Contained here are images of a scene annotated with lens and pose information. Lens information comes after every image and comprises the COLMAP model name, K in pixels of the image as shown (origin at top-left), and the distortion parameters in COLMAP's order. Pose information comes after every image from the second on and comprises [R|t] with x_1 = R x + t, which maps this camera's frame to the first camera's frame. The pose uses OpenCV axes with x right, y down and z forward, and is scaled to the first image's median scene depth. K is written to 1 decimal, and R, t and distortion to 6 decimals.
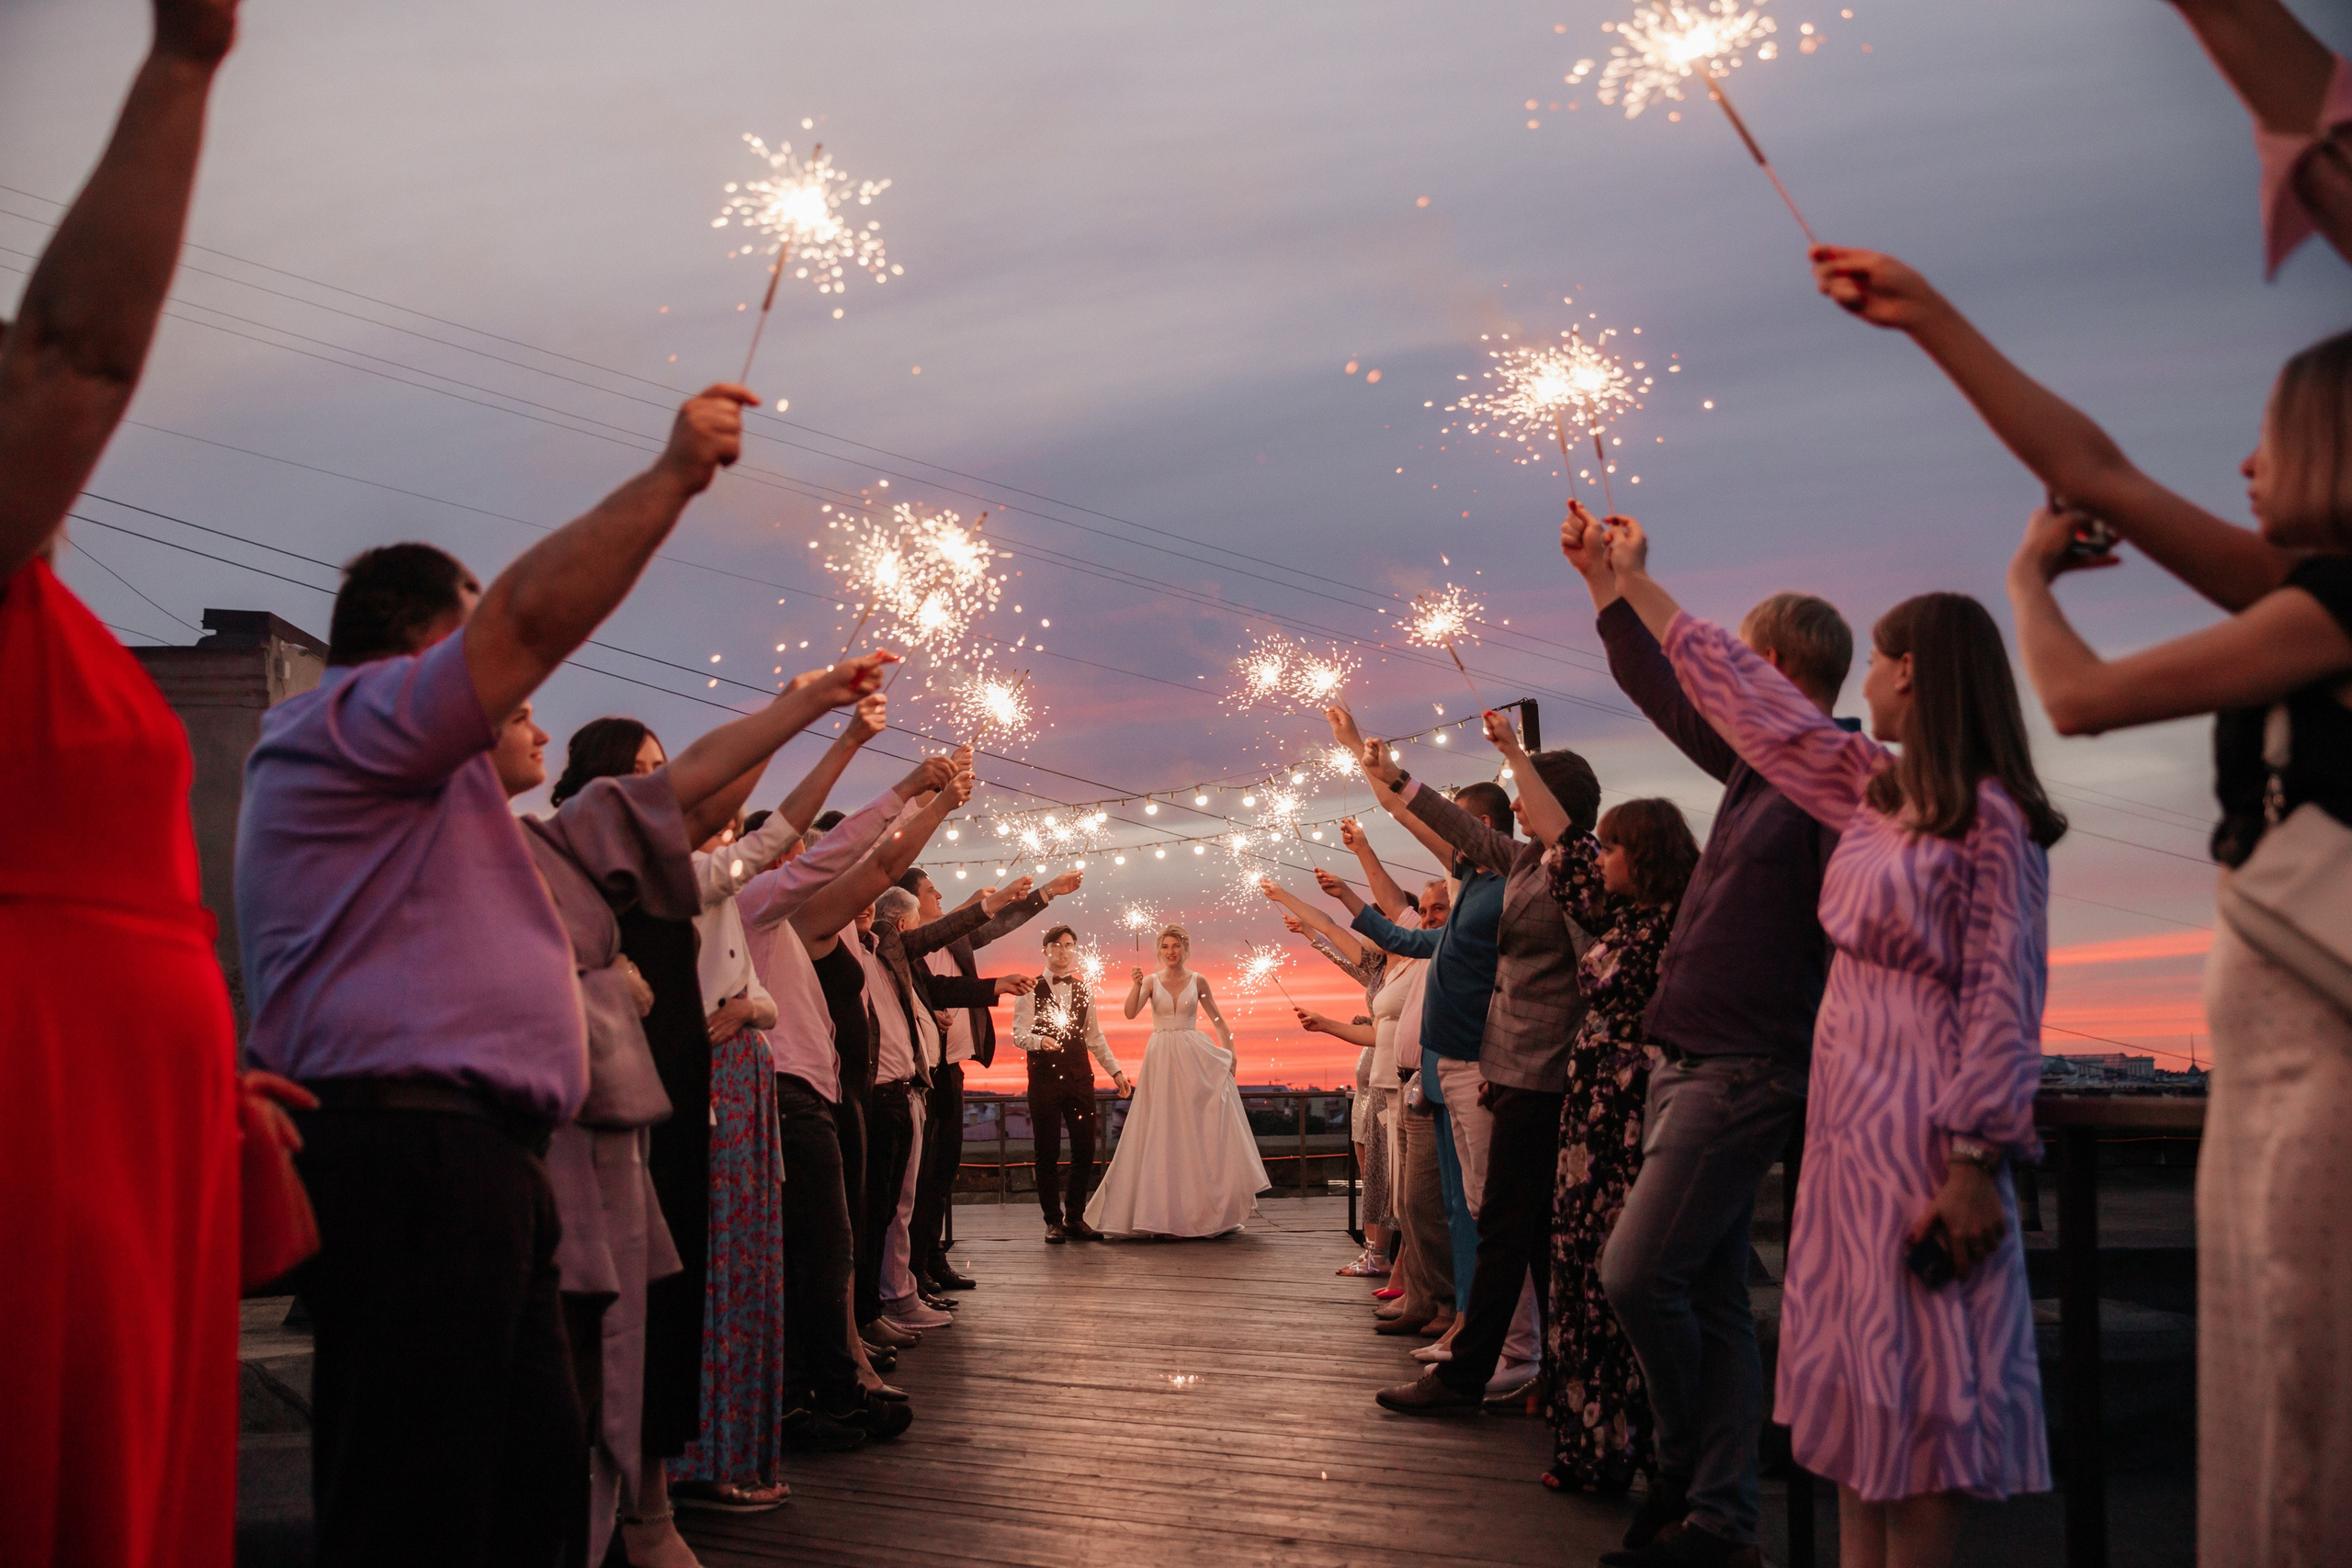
lens RADIAL K [[2793.0, 0, 1174.3], [0, 2793.0, 785.7], [0, 0, 1]] dist [-0.006318, 0.000000]
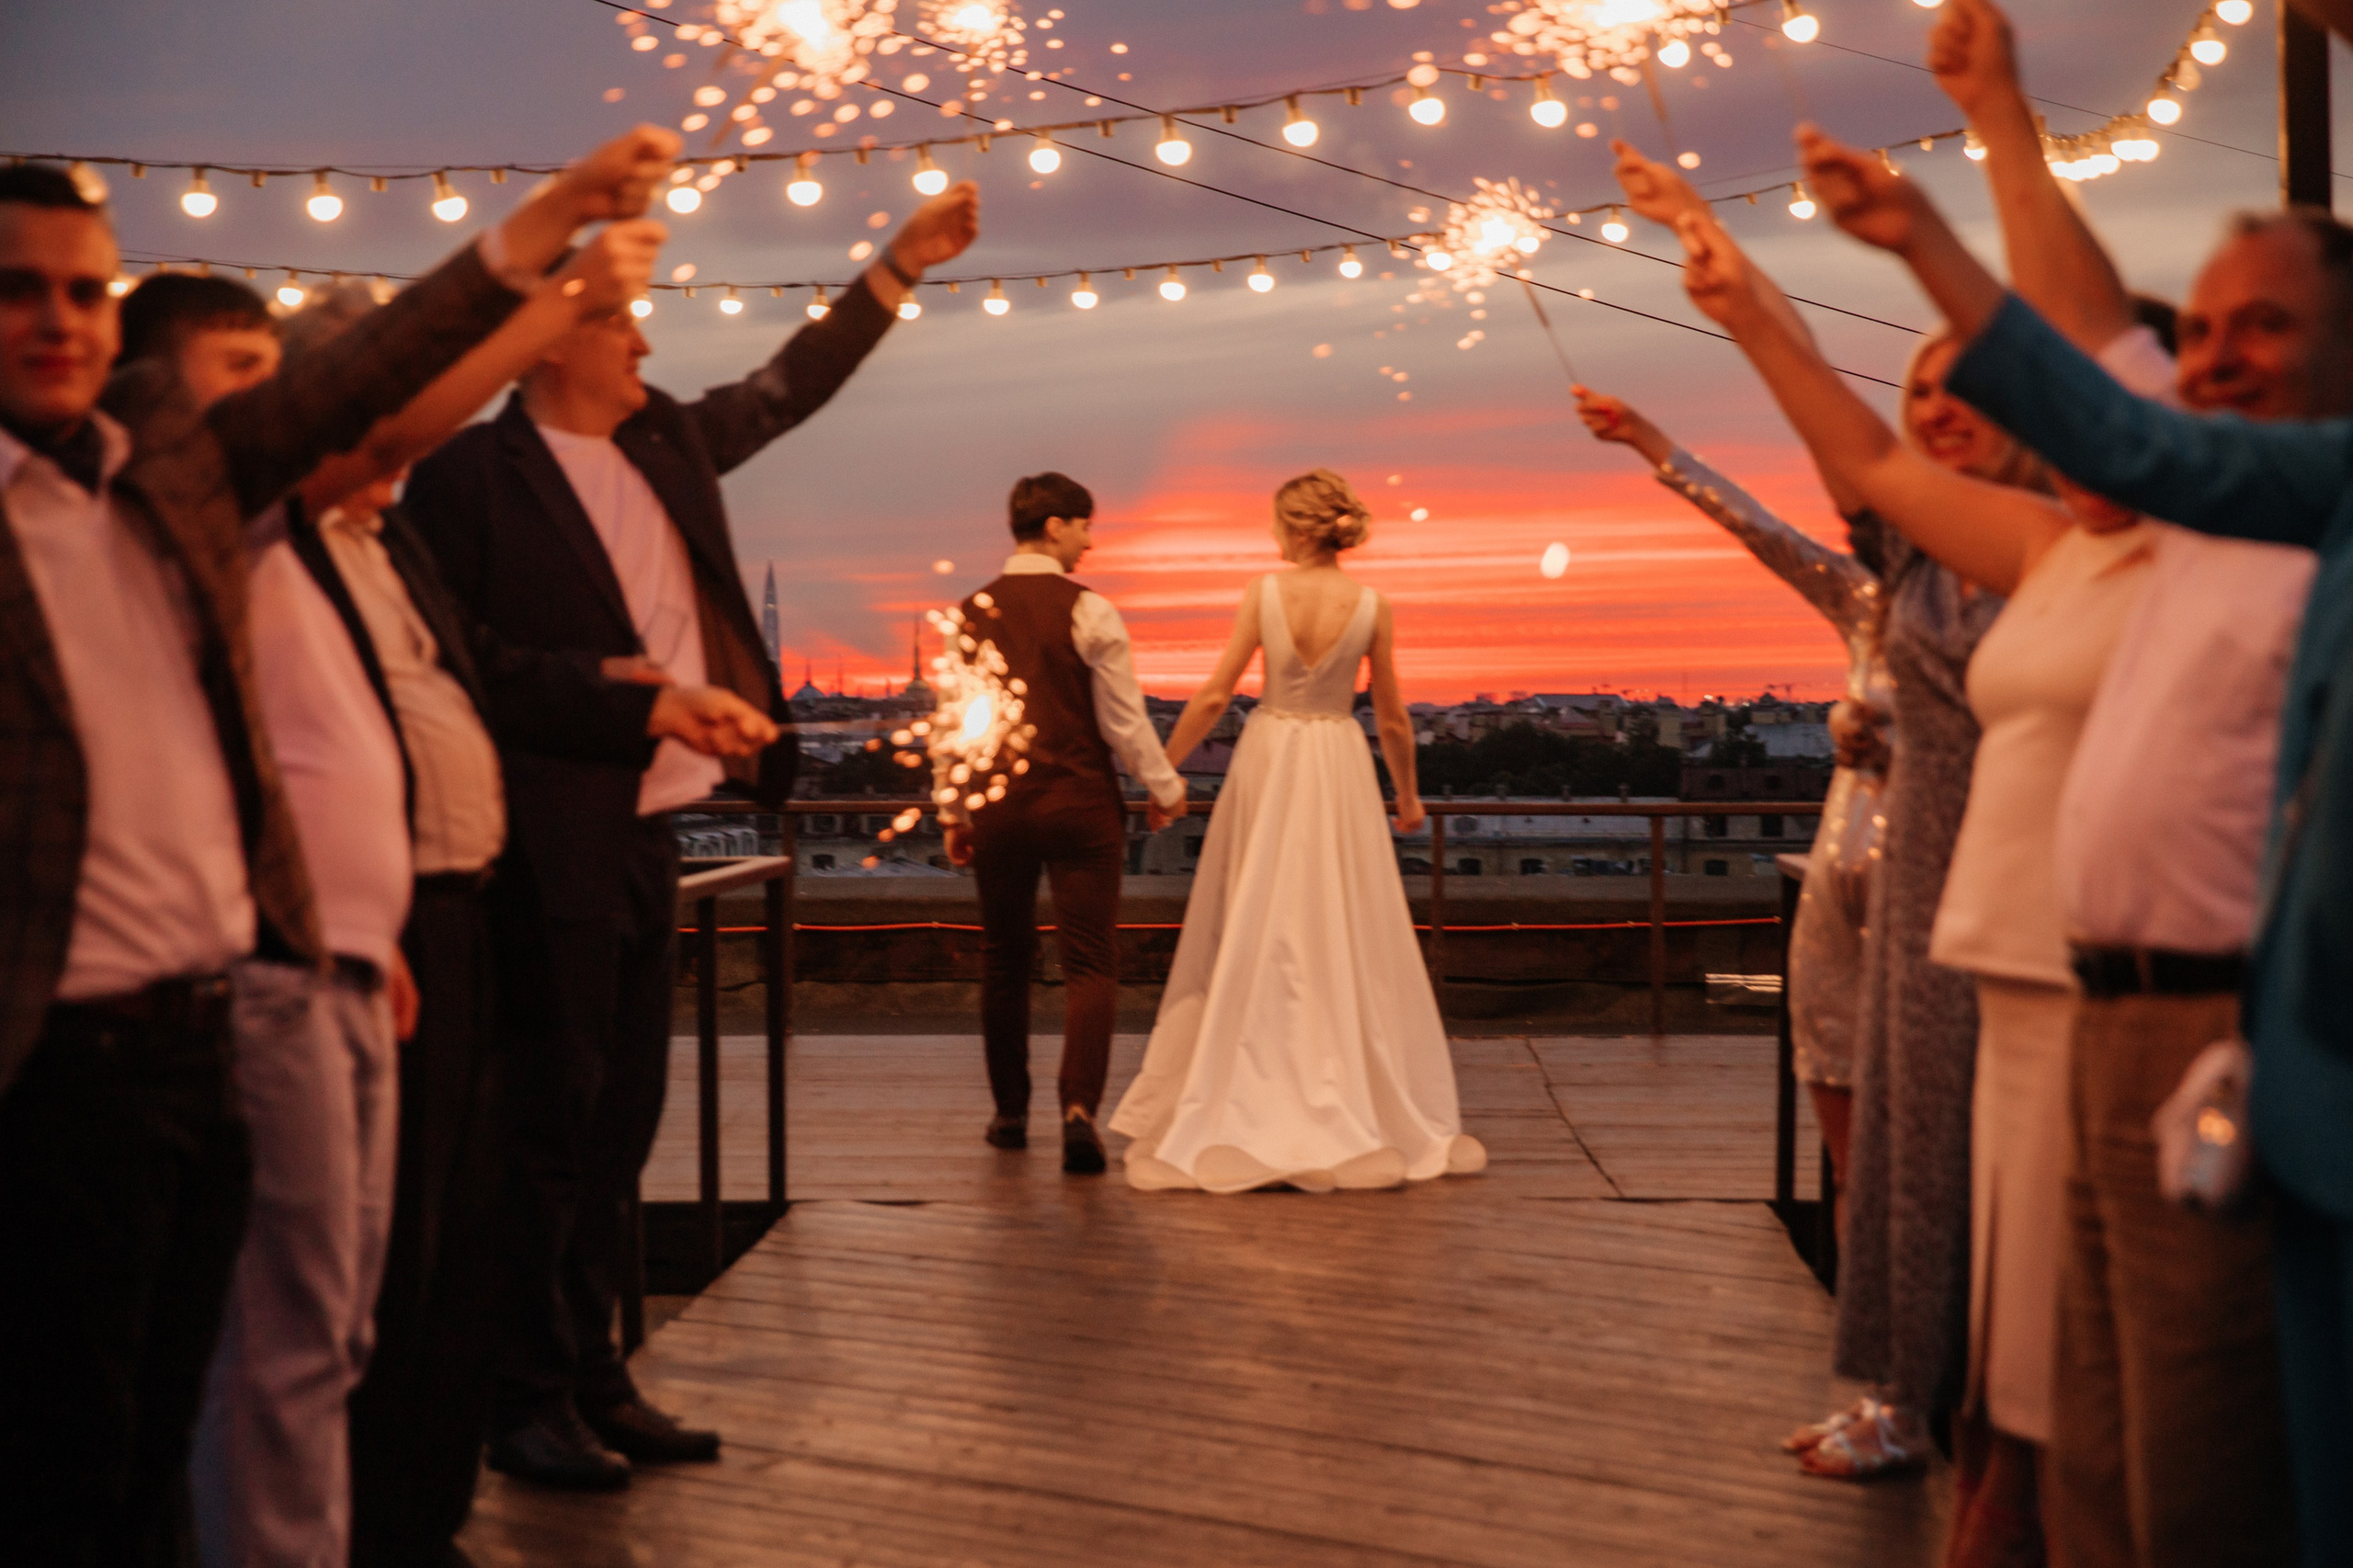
lens RADIAL K [[4294.8, 0, 1178.7], [0, 4294.8, 787.7], [0, 0, 1]] dist [0.063343, 0.000000]
pose [[0.998038, 0.008804, -0.061987, 0.011527], [-0.000585, 0.991331, 0.131384, 0.016979], [0.062606, -0.131090, 0.989392, 0.305440]]
